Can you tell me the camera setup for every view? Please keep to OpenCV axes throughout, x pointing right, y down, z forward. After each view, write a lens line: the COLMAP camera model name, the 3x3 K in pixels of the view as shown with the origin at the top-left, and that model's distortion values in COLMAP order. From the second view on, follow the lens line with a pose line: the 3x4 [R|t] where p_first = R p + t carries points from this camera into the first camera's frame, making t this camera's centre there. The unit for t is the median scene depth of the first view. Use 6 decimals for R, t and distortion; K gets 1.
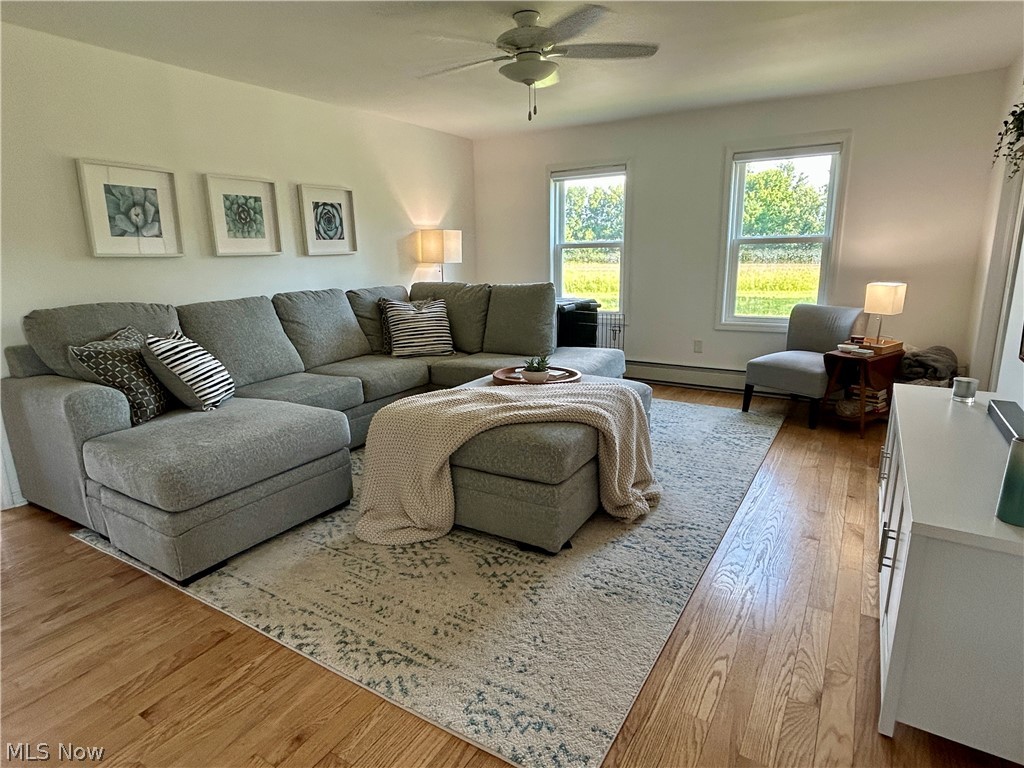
lens RADIAL K [[581.7, 0, 522.3], [0, 581.7, 383.7], [0, 0, 1]] dist [-0.015566, 0.000170]
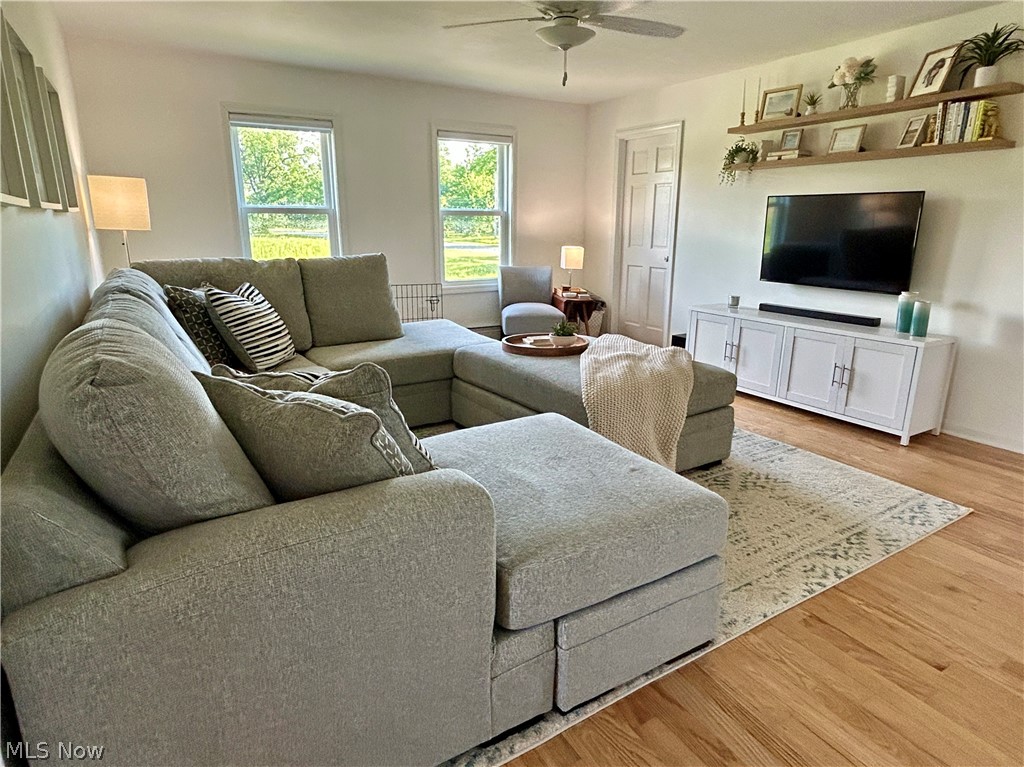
lens RADIAL K [[581.7, 0, 522.3], [0, 581.7, 383.2], [0, 0, 1]] dist [-0.015566, 0.000170]
pose [[0.463700, -0.224820, 0.856994, -1.257810], [0.186238, 0.970392, 0.153799, -0.155739], [-0.866197, 0.088288, 0.491841, 0.777222]]
